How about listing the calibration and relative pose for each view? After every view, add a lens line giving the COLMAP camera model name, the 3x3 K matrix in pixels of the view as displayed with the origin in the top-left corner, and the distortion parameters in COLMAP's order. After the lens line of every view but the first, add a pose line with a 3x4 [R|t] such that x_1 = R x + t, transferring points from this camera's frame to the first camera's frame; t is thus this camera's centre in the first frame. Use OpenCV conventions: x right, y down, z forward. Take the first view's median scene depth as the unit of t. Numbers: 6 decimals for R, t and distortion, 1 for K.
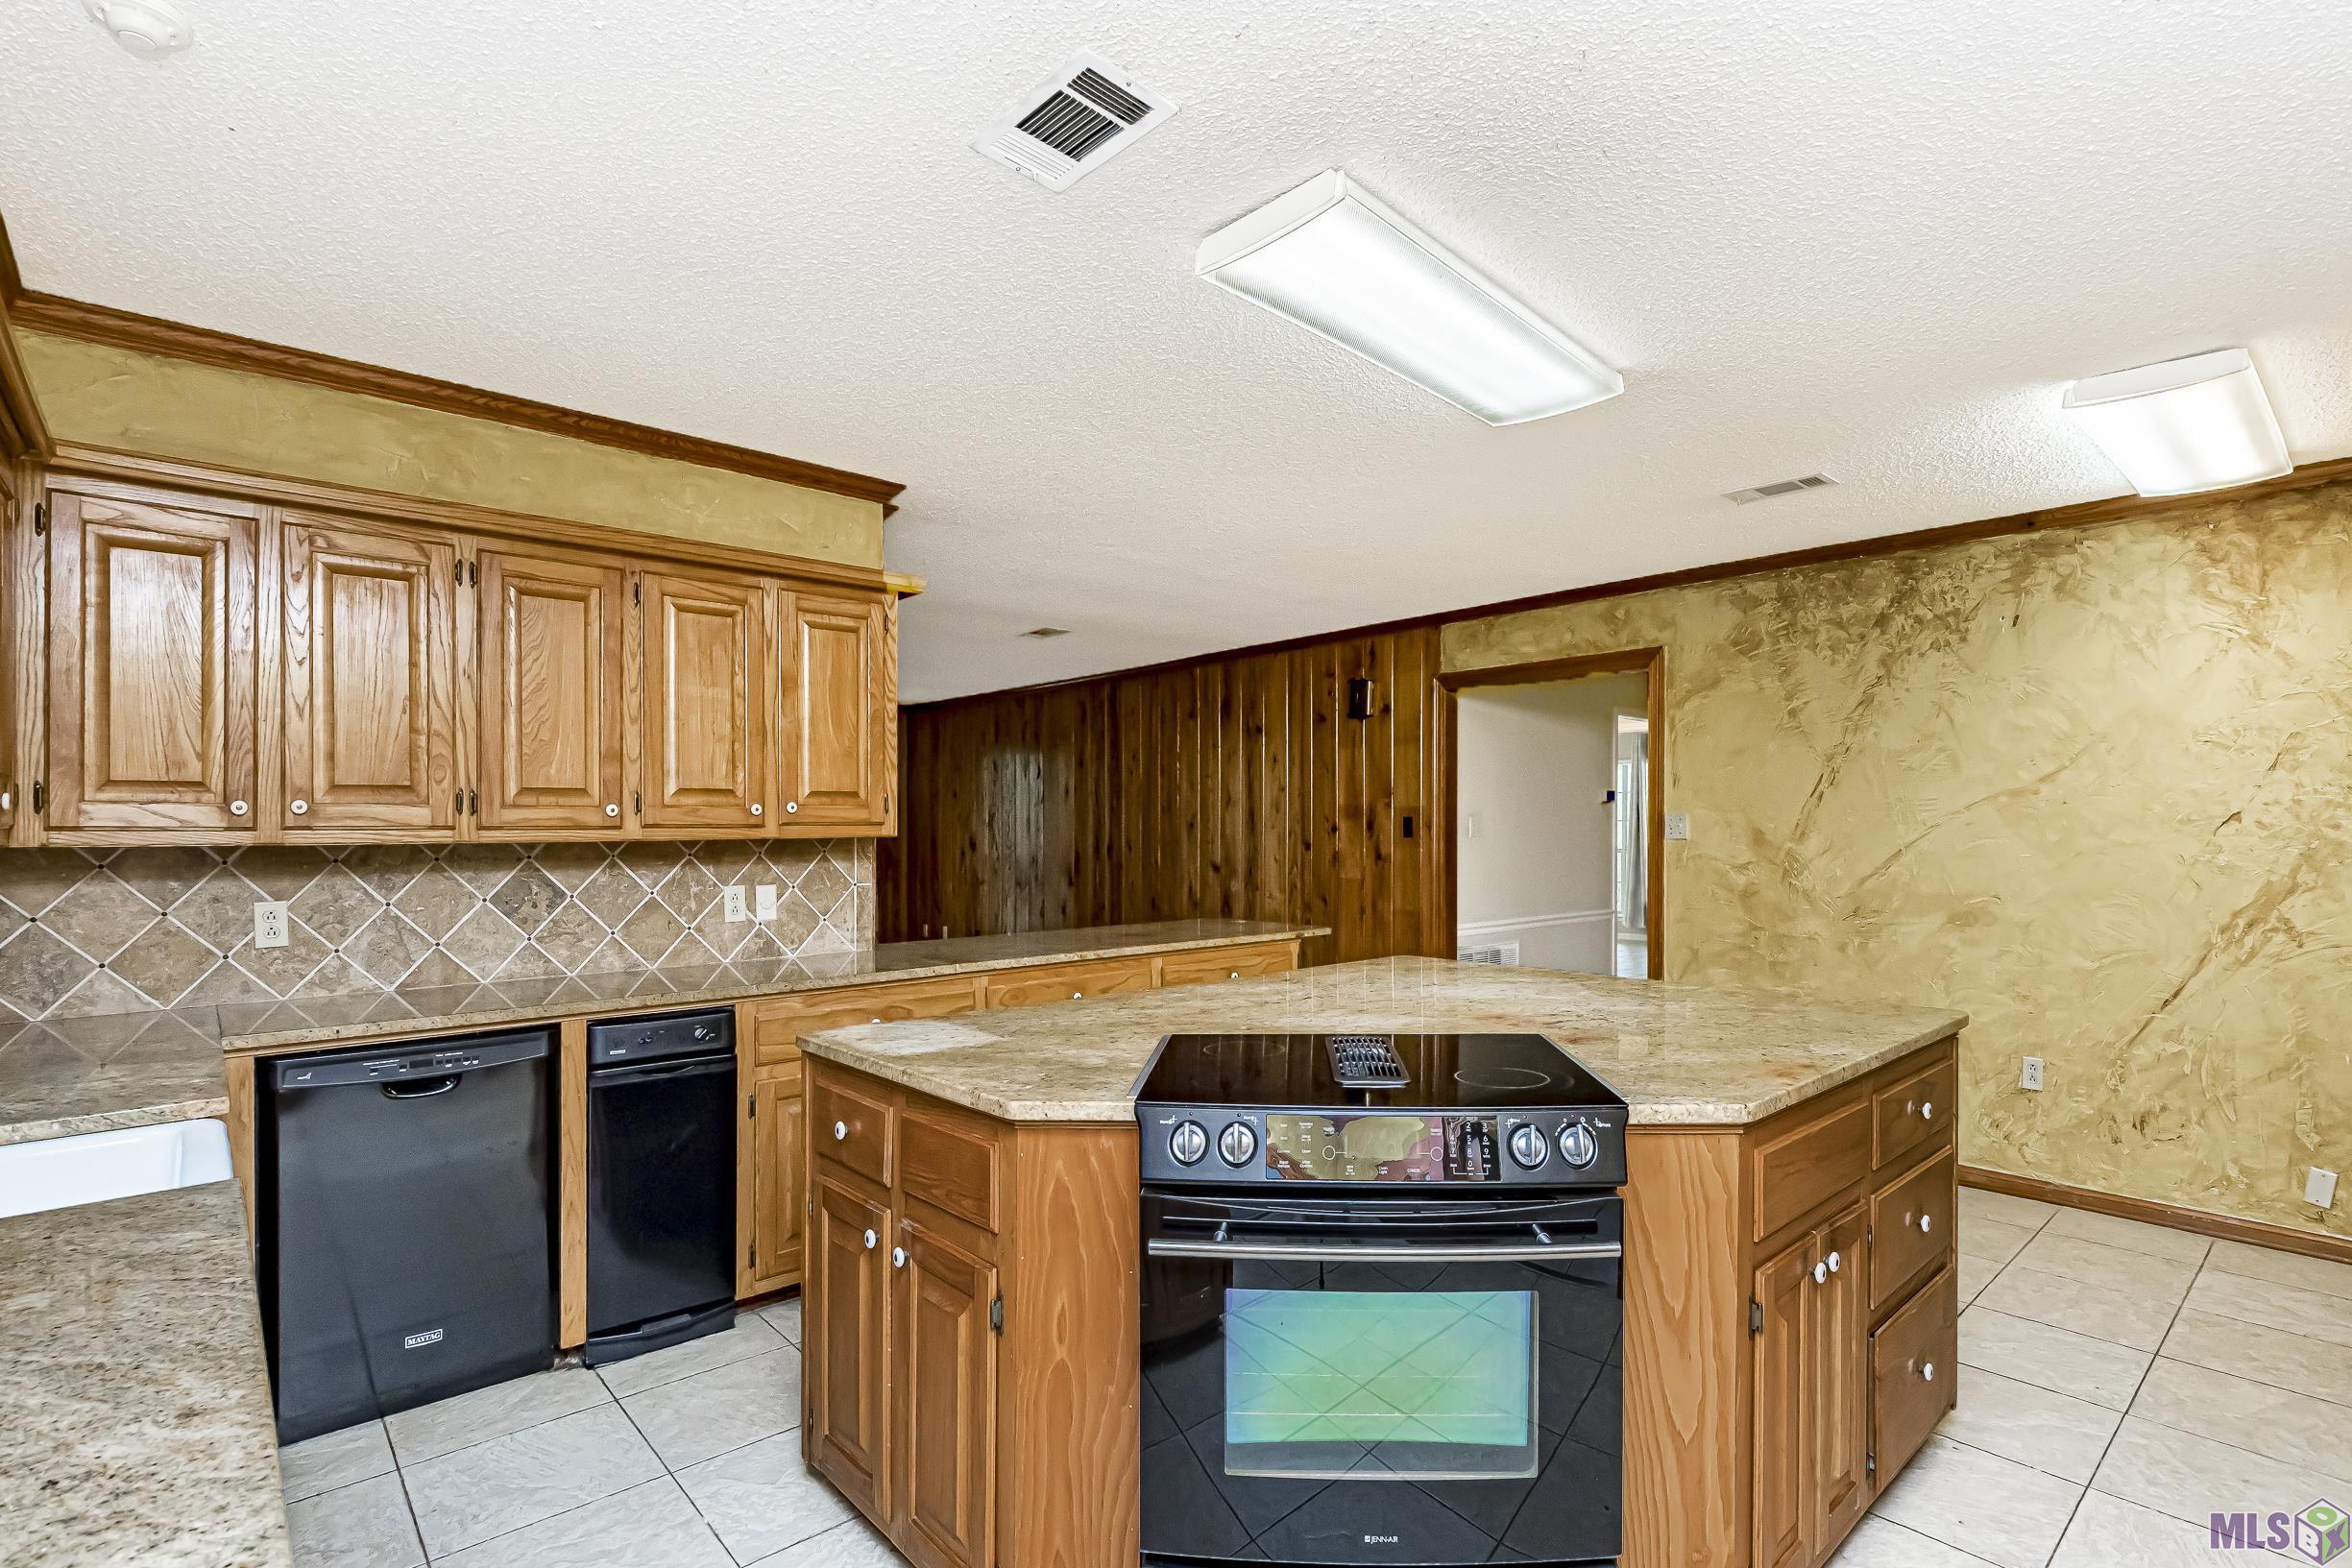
lens RADIAL K [[1149.4, 0, 1163.1], [0, 1149.4, 819.5], [0, 0, 1]] dist [-0.015245, -0.000628]
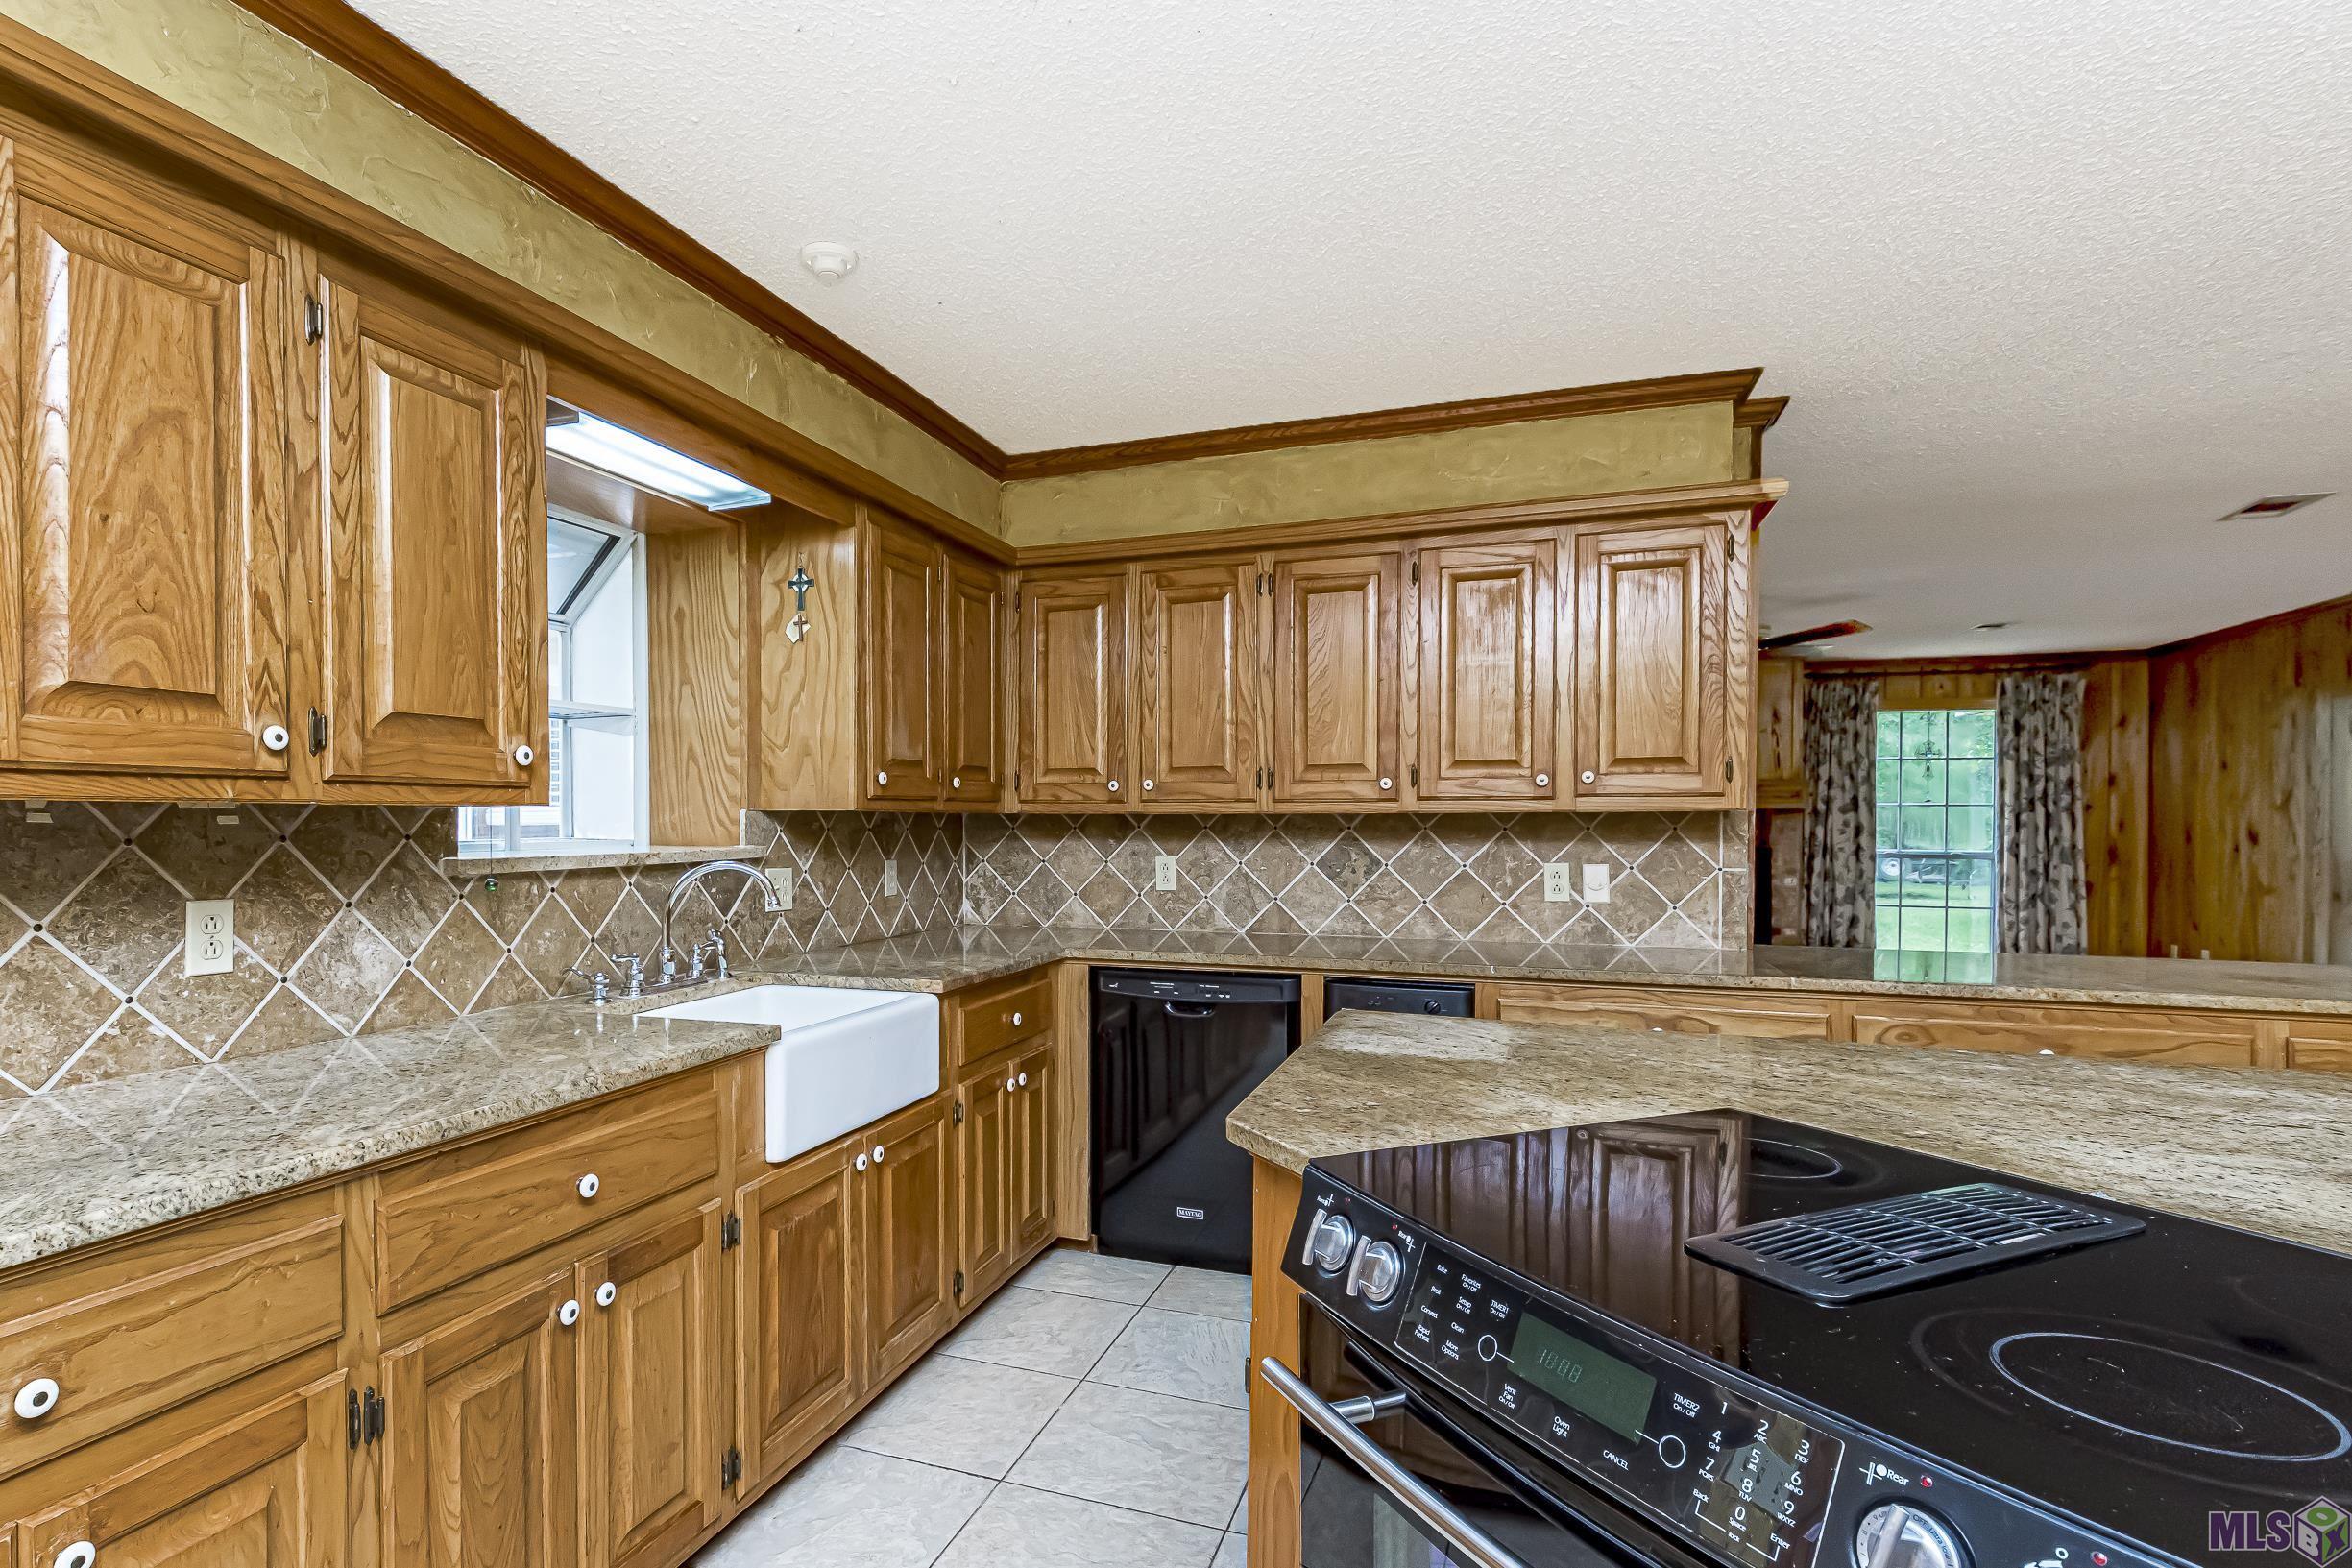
lens RADIAL K [[1056.3, 0, 1112.9], [0, 1056.3, 828.3], [0, 0, 1]] dist [0.003351, -0.002790]
pose [[0.474242, 0.011042, -0.880325, 0.127052], [0.003315, 0.999892, 0.014327, 0.009071], [0.880388, -0.009713, 0.474154, 0.156341]]
